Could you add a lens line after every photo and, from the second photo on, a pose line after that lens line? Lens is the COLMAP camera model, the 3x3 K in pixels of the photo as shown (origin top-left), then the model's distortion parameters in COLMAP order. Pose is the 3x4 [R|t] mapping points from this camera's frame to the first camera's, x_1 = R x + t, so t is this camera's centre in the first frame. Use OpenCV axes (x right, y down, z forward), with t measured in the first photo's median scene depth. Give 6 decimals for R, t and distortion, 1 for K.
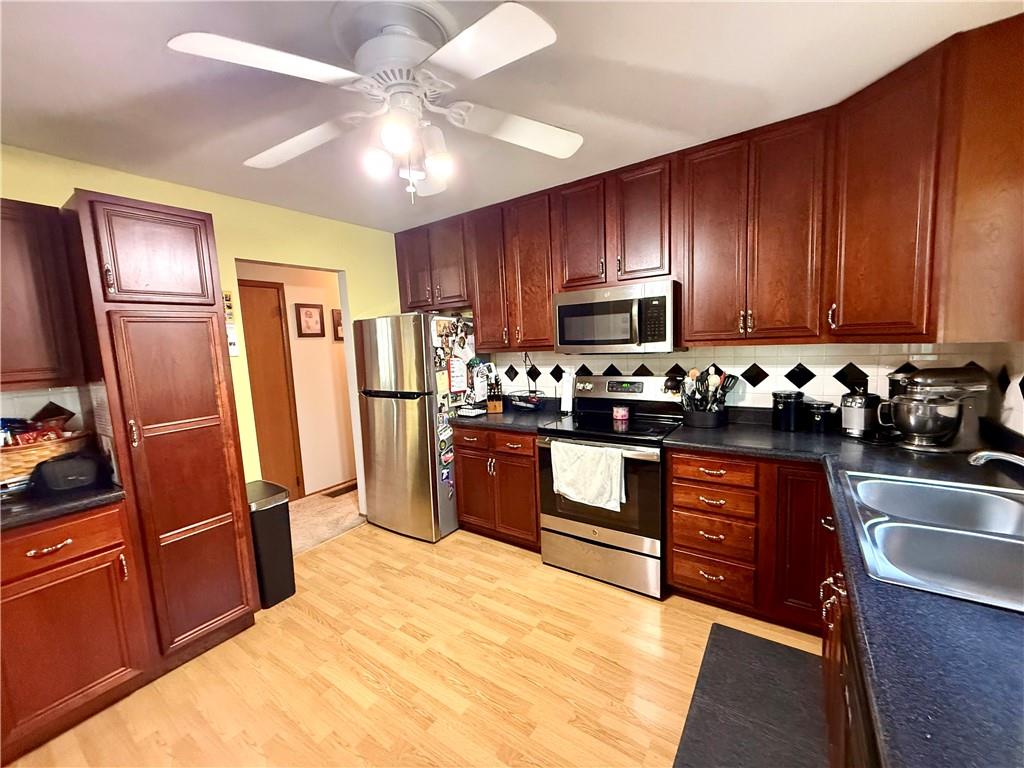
lens RADIAL K [[409.8, 0, 507.6], [0, 409.8, 384.0], [0, 0, 1]] dist [-0.002012, 0.000205]
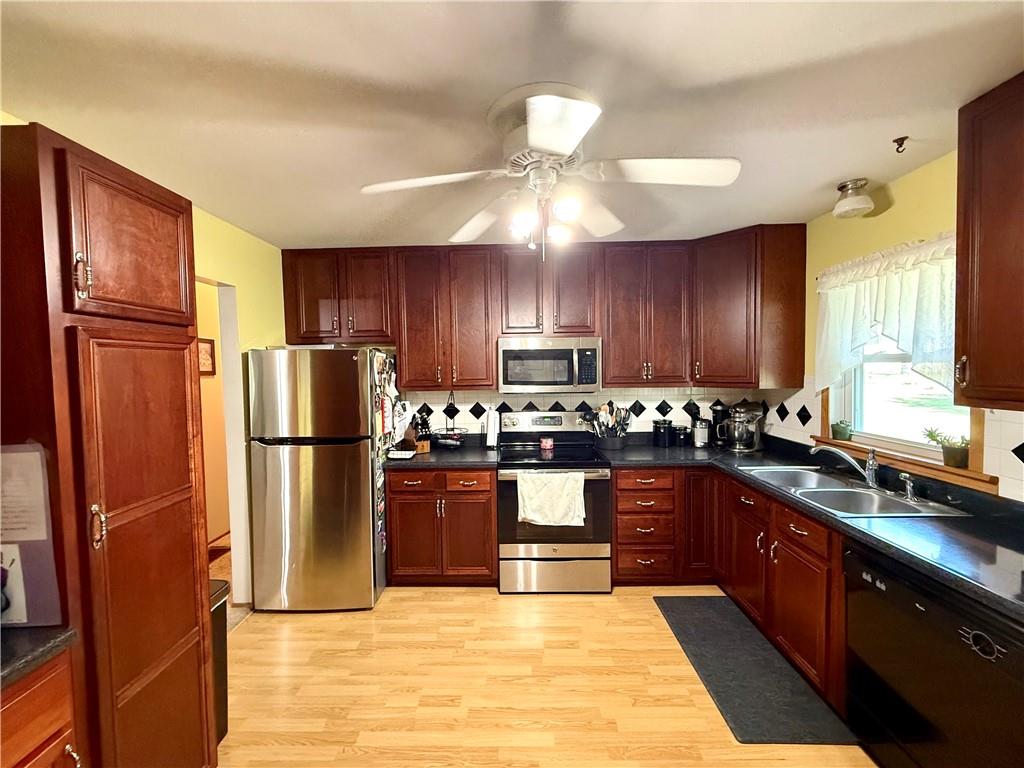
lens RADIAL K [[409.8, 0, 507.4], [0, 409.8, 383.1], [0, 0, 1]] dist [-0.002012, 0.000205]
pose [[0.827799, 0.013305, 0.560866, -0.540512], [0.035096, 0.996532, -0.075440, -0.018583], [-0.559925, 0.082134, 0.824462, 0.097631]]
